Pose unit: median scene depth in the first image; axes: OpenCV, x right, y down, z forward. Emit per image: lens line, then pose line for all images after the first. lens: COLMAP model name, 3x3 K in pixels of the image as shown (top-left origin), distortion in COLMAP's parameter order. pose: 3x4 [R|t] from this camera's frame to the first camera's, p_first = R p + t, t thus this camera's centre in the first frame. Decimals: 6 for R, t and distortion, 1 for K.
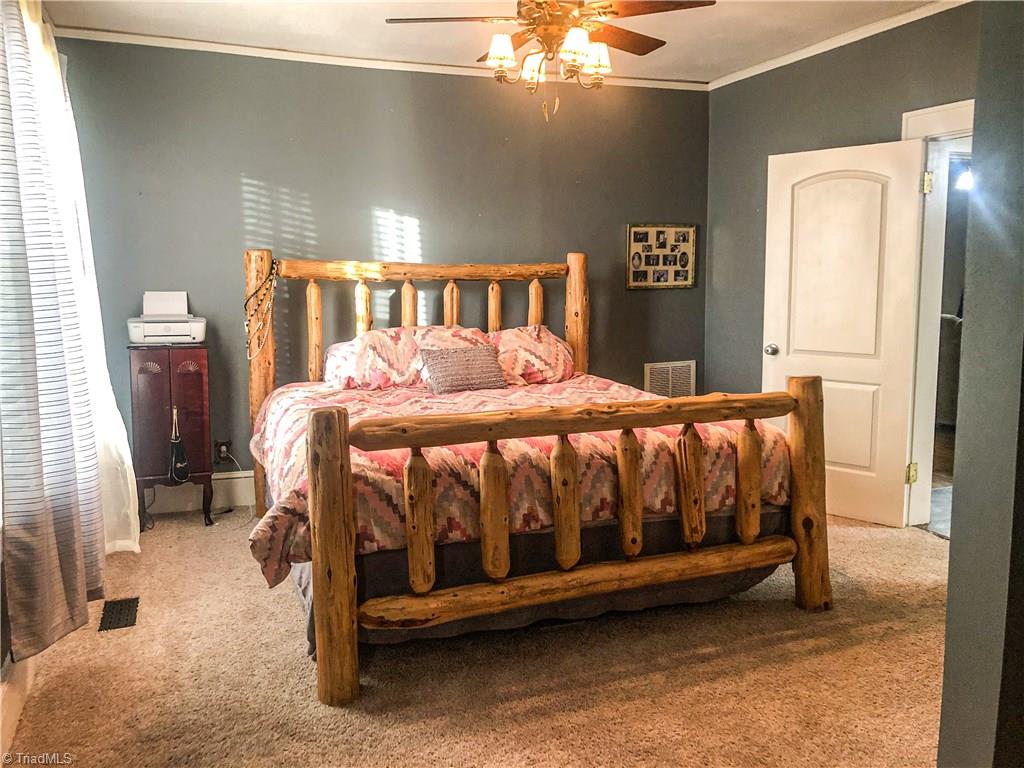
lens RADIAL K [[791.9, 0, 512.0], [0, 791.9, 384.0], [0, 0, 1]] dist [0.009507, 0.001121]
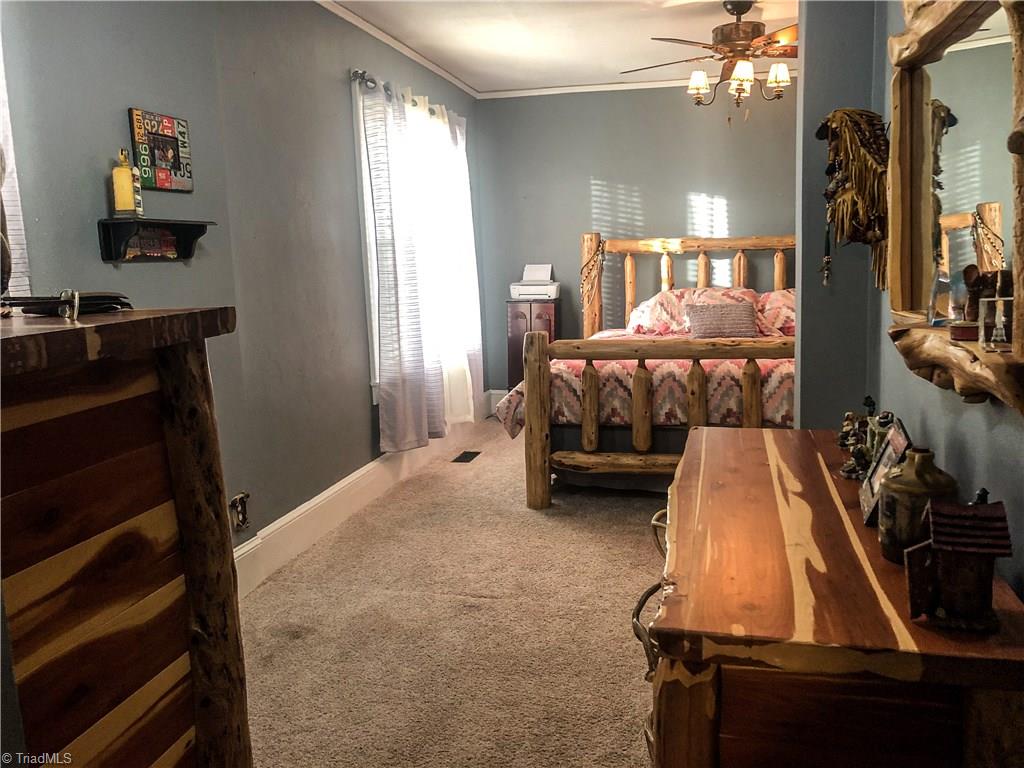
lens RADIAL K [[832.5, 0, 514.3], [0, 832.5, 380.3], [0, 0, 1]] dist [0.063136, -0.102848]
pose [[0.808527, 0.061621, -0.585224, 0.453663], [-0.047974, 0.998094, 0.038814, 0.039329], [0.586500, -0.003307, 0.809942, -0.269883]]
